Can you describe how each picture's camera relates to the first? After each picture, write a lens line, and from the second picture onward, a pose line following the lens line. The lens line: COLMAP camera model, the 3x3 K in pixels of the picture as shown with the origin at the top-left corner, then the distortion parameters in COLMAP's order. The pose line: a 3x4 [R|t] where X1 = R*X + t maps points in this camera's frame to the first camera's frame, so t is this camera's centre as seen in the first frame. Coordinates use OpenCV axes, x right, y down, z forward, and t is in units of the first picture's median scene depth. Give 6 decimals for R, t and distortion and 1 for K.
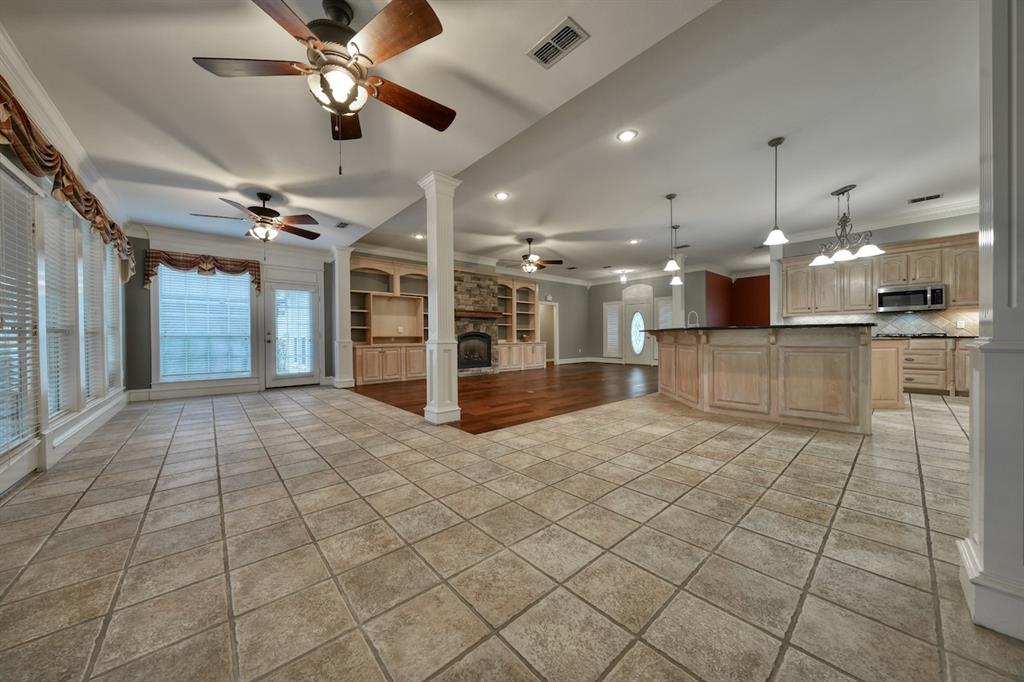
lens RADIAL K [[347.9, 0, 514.1], [0, 347.9, 340.3], [0, 0, 1]] dist [-0.000155, 0.000127]
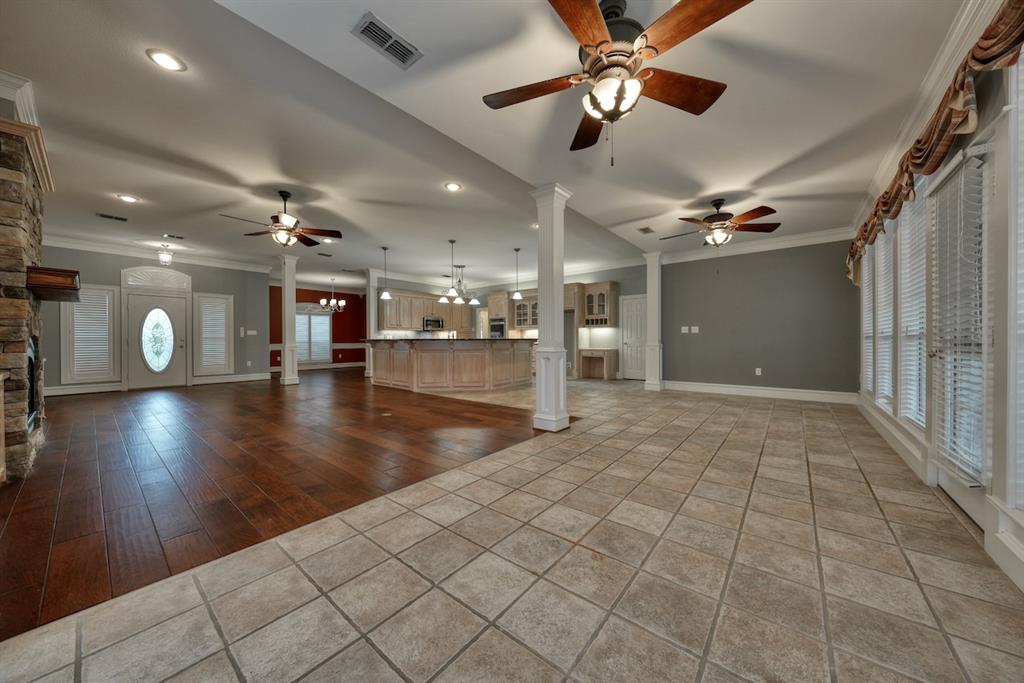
lens RADIAL K [[347.9, 0, 514.1], [0, 347.9, 340.8], [0, 0, 1]] dist [-0.000155, 0.000127]
pose [[-0.166753, 0.005218, 0.985985, -0.872926], [0.016013, 0.999868, -0.002583, -0.015444], [-0.985869, 0.015358, -0.166814, 0.936209]]
